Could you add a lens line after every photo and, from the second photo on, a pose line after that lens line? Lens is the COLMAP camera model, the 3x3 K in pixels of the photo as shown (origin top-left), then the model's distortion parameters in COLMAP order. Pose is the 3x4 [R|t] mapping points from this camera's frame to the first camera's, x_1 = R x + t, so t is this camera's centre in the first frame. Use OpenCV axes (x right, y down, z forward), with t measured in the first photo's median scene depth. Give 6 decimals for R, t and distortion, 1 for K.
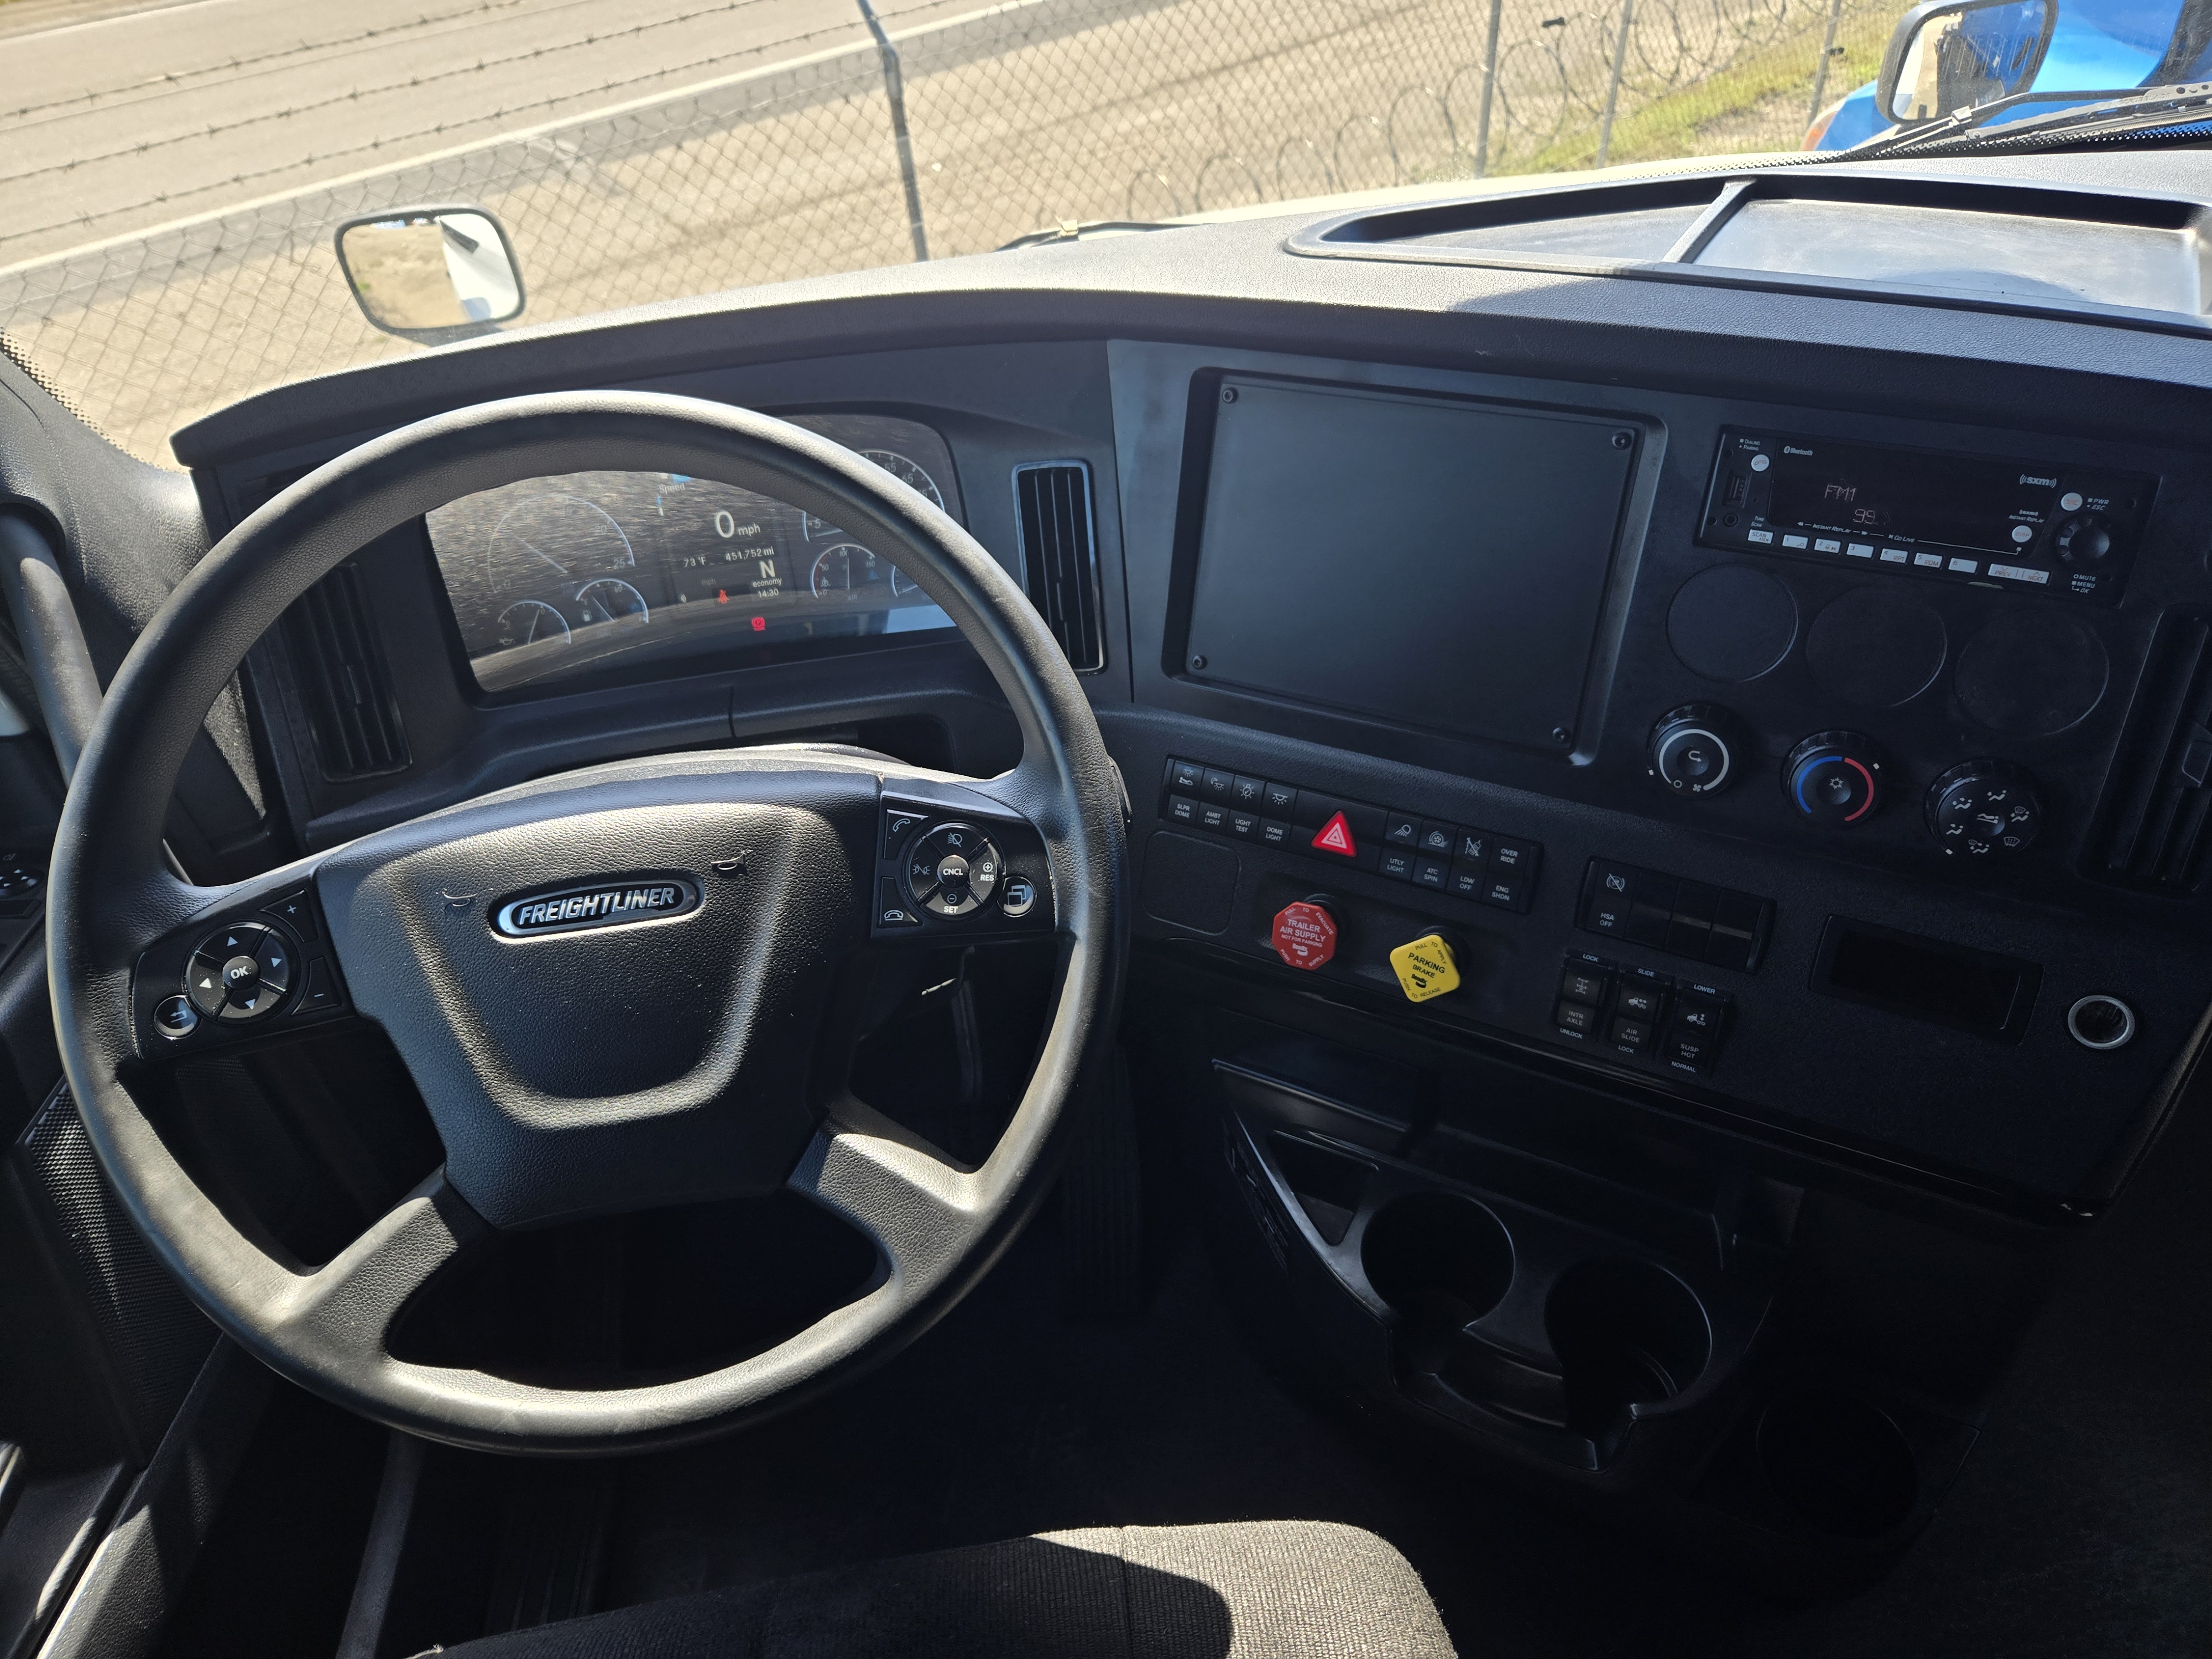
lens RADIAL K [[1486.9, 0, 1095.7], [0, 1486.9, 807.7], [0, 0, 1]] dist [0.083531, -0.071582]
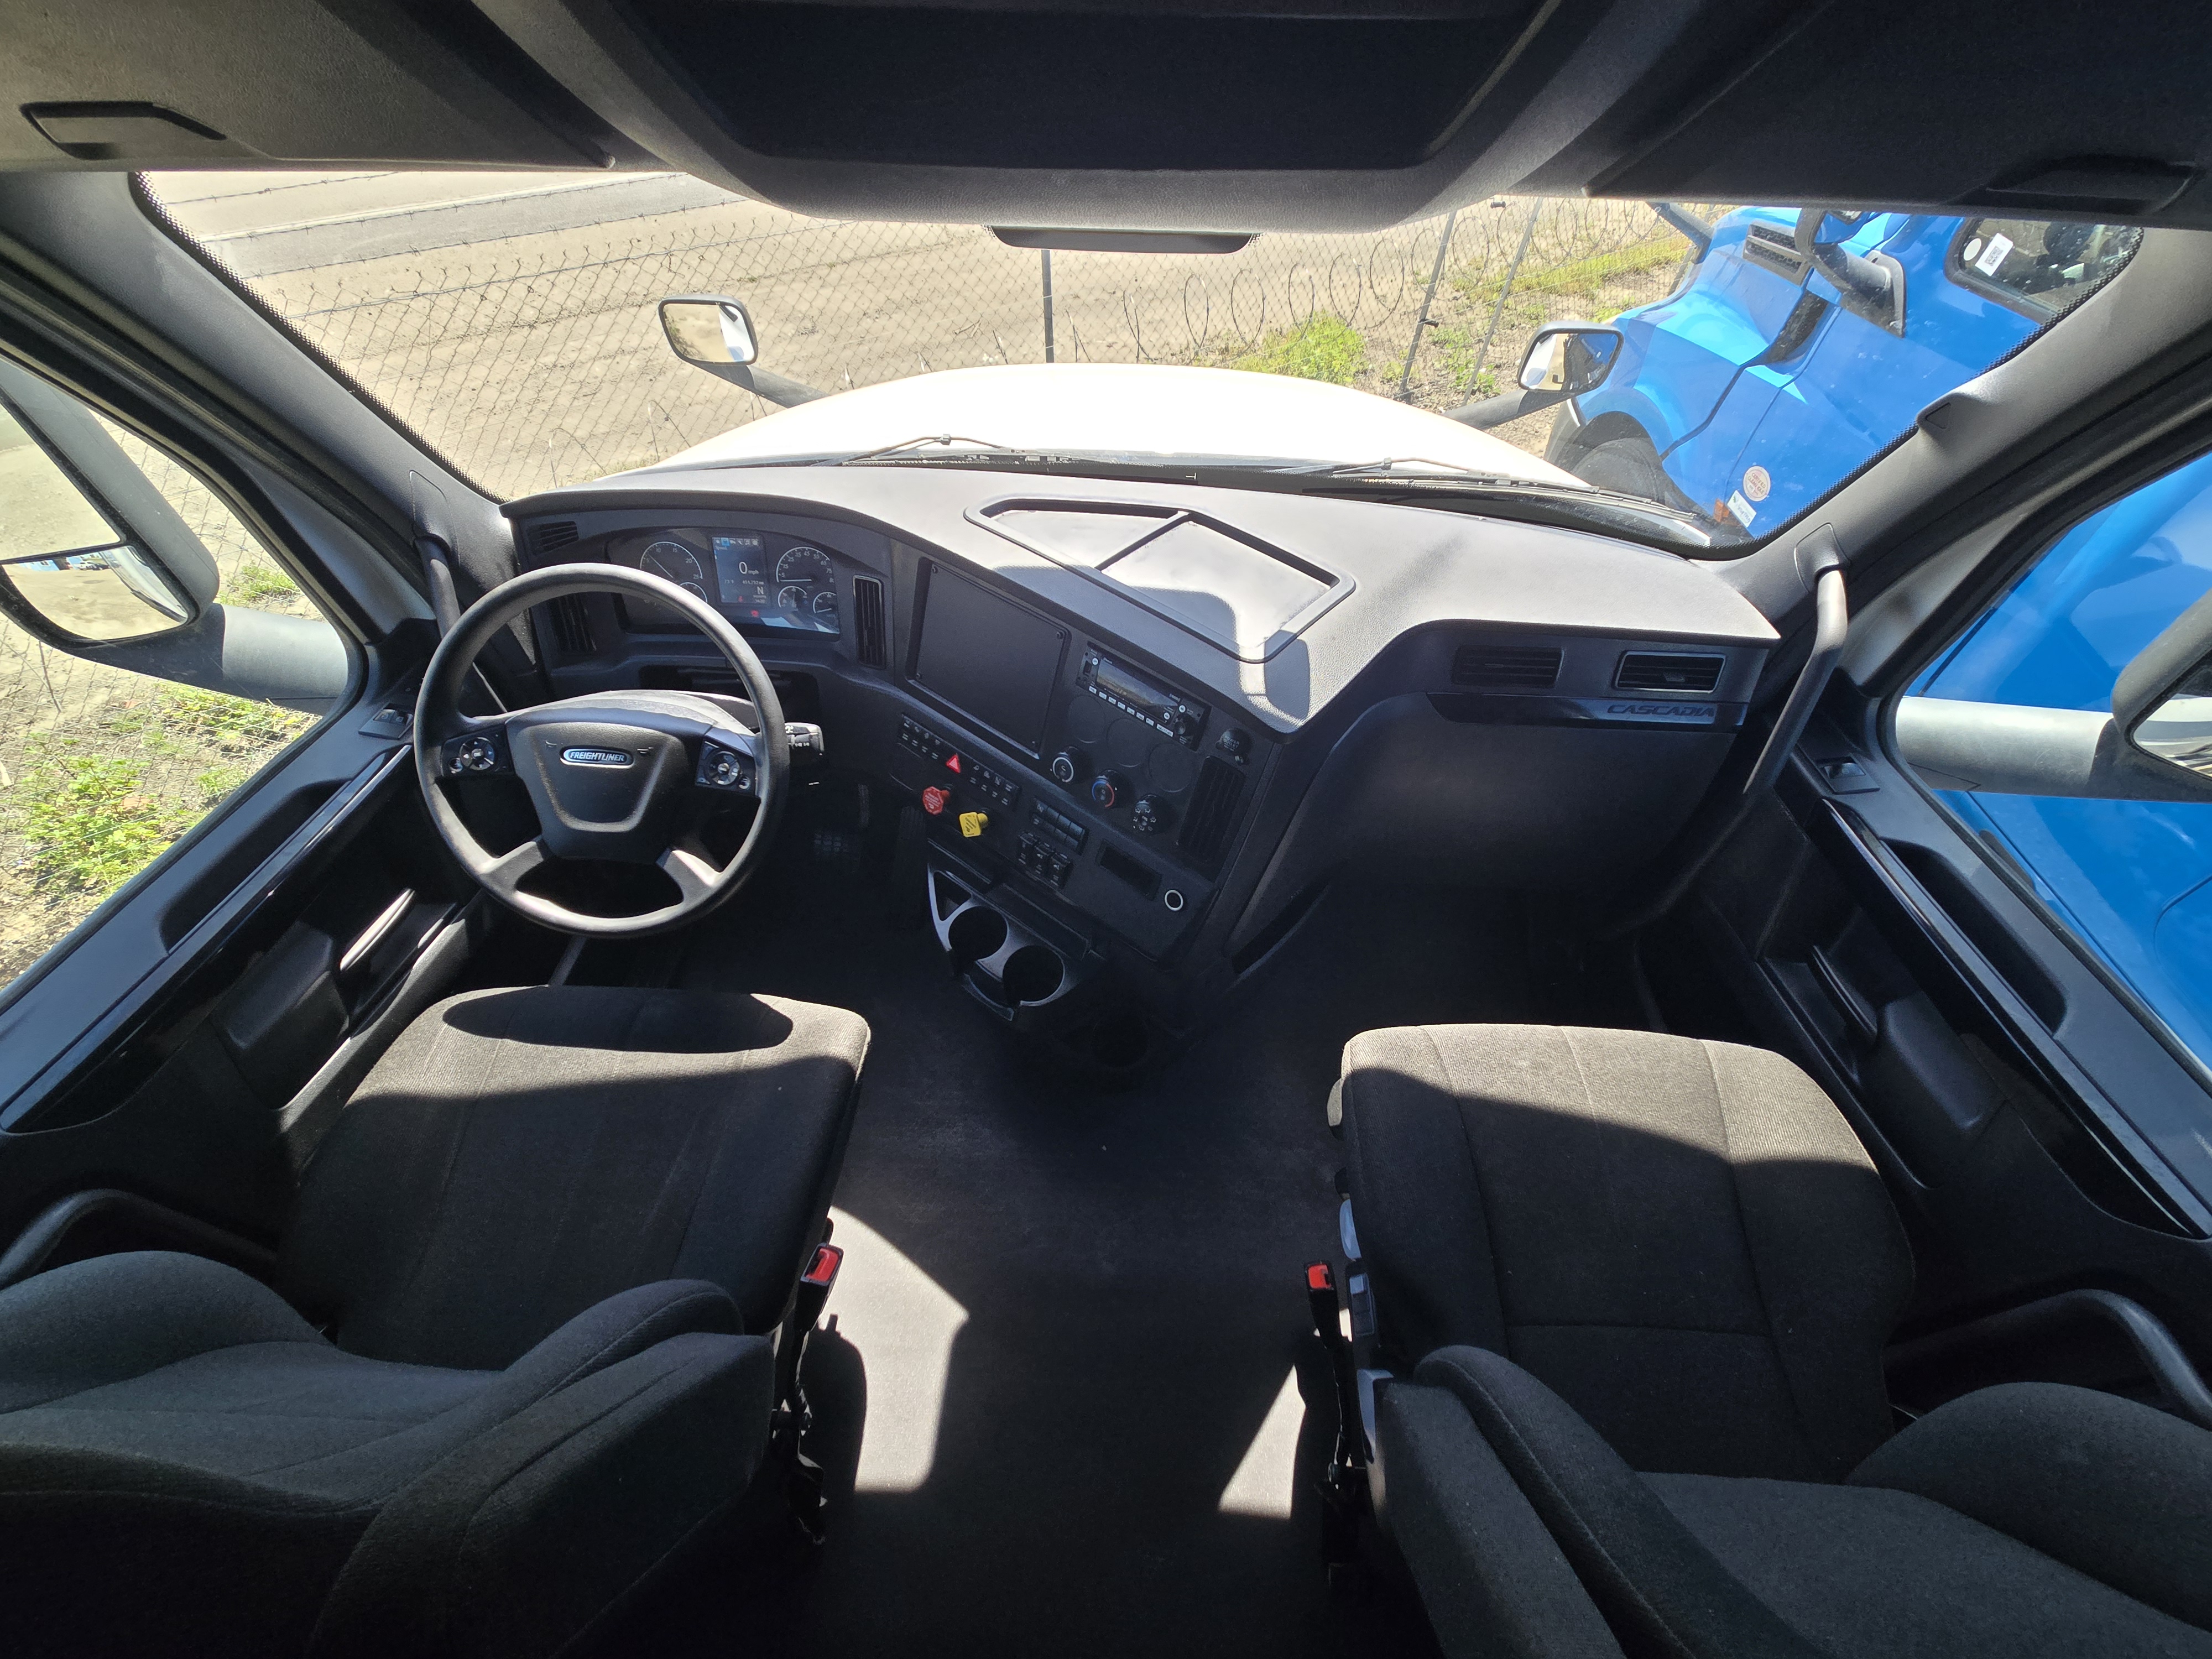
lens RADIAL K [[898.6, 0, 1106.0], [0, 898.6, 829.5], [0, 0, 1]] dist [0.009162, 0.000043]
pose [[0.978770, 0.202400, -0.032299, 0.681120], [-0.190505, 0.956505, 0.220920, -0.357063], [0.075609, -0.210077, 0.974757, -0.607382]]
